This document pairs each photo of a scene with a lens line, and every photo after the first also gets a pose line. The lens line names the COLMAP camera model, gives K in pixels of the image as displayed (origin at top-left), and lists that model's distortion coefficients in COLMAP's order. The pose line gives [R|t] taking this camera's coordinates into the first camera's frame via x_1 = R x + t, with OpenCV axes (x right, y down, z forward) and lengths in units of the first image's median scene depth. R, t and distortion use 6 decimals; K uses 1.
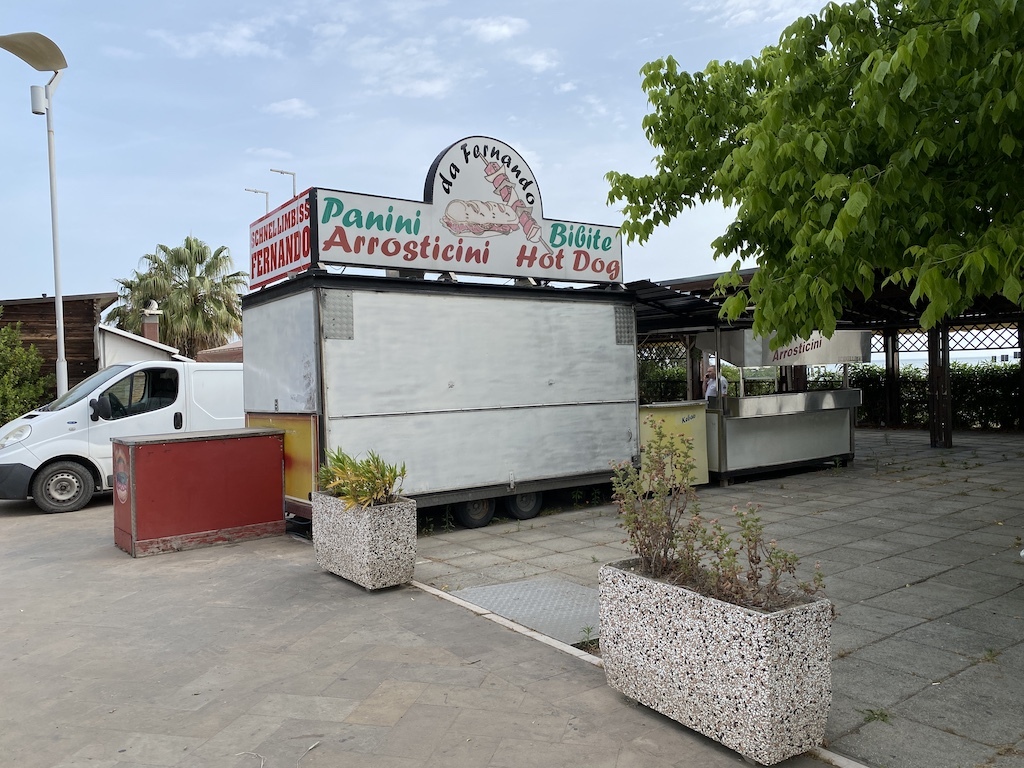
lens RADIAL K [[759.6, 0, 512.0], [0, 759.6, 384.0], [0, 0, 1]] dist [0.119529, -0.252431]
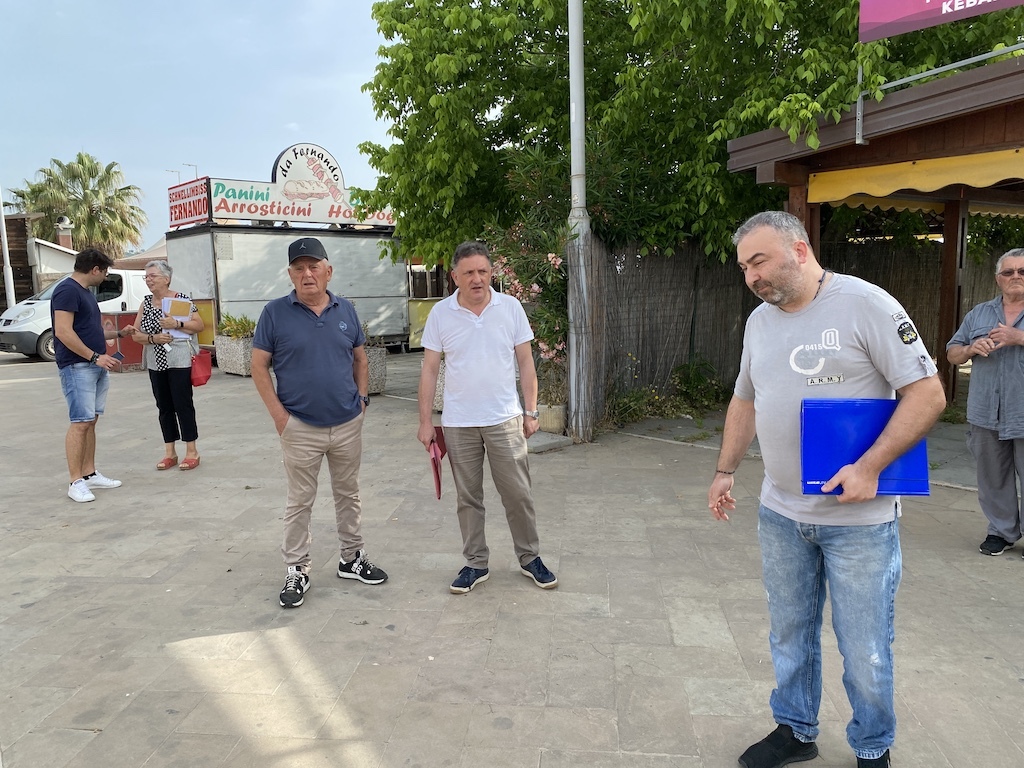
lens RADIAL K [[776.6, 0, 496.2], [0, 776.6, 369.4], [0, 0, 1]] dist [0.078789, -0.122577]
pose [[0.994042, -0.008476, 0.108668, 0.201214], [-0.002558, 0.994883, 0.101000, 0.012672], [-0.108968, -0.100676, 0.988934, -0.900198]]
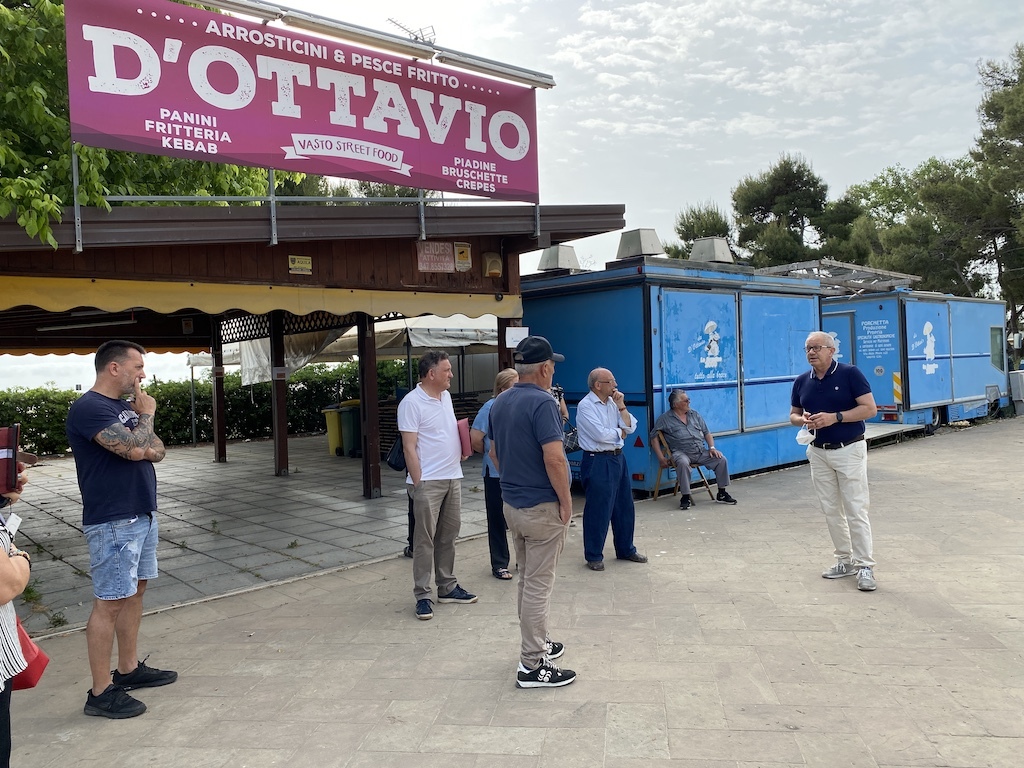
lens RADIAL K [[789.1, 0, 501.5], [0, 789.1, 380.5], [0, 0, 1]] dist [0.046095, -0.051128]
pose [[-0.048656, 0.018615, 0.998642, -0.056158], [0.055302, 0.998343, -0.015915, 0.013642], [-0.997283, 0.054453, -0.049605, -0.505666]]
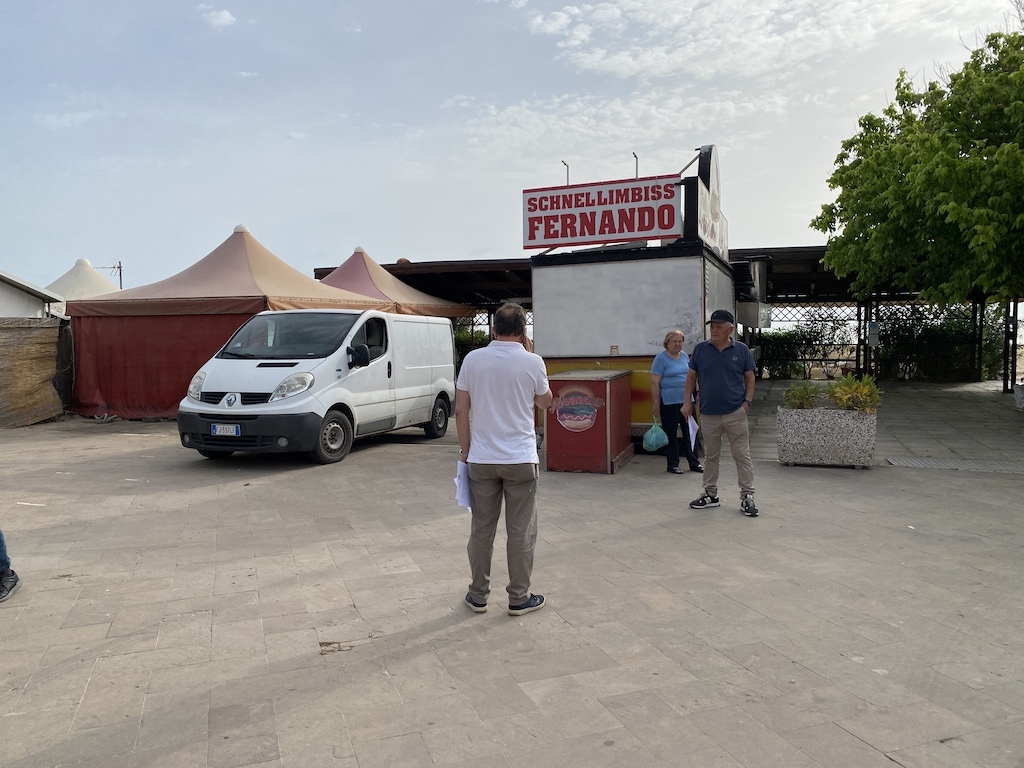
lens RADIAL K [[779.8, 0, 507.9], [0, 779.8, 383.4], [0, 0, 1]] dist [0.045335, -0.029478]
pose [[0.851106, -0.016869, 0.524723, -1.063115], [-0.002629, 0.999334, 0.036391, 0.034939], [-0.524988, -0.032352, 0.850495, 0.043691]]
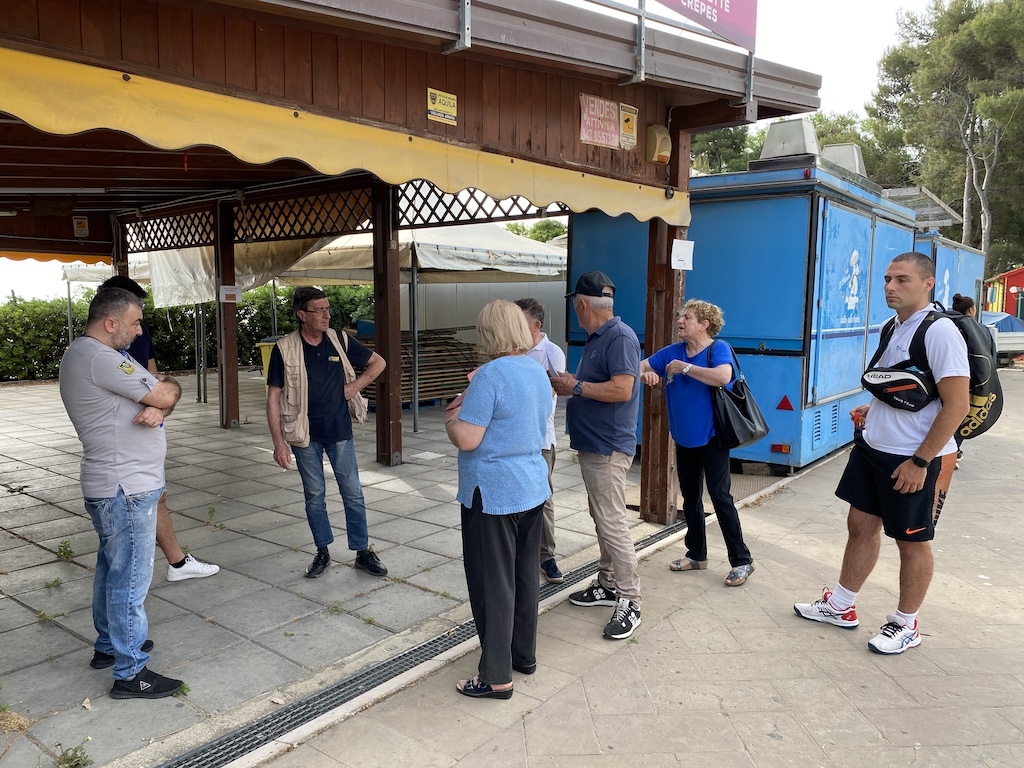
lens RADIAL K [[791.1, 0, 496.7], [0, 791.1, 386.0], [0, 0, 1]] dist [0.038630, -0.030692]
pose [[-0.225343, -0.069784, 0.971777, 0.289587], [0.017991, 0.996963, 0.075765, 0.003991], [-0.974113, 0.034556, -0.223403, -0.252959]]
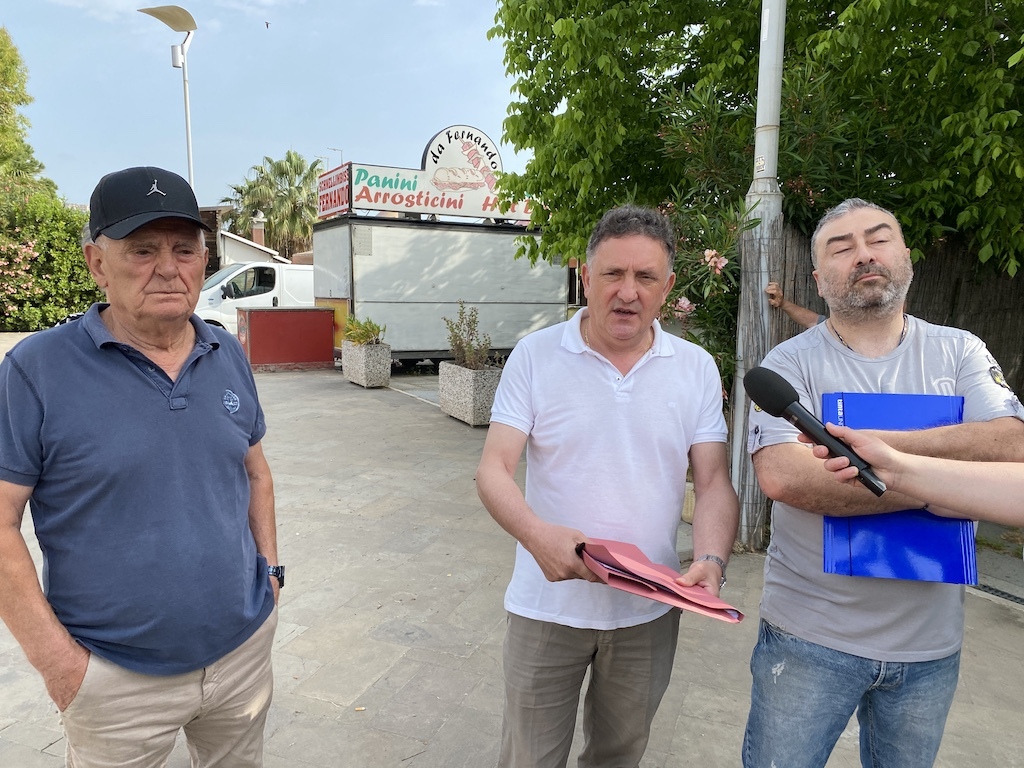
lens RADIAL K [[770.0, 0, 510.4], [0, 770.0, 386.8], [0, 0, 1]] dist [0.089113, -0.095150]
pose [[0.990966, 0.058783, -0.120541, 0.285926], [-0.043913, 0.991496, 0.122501, 0.005925], [0.126716, -0.116101, 0.985121, -0.610141]]
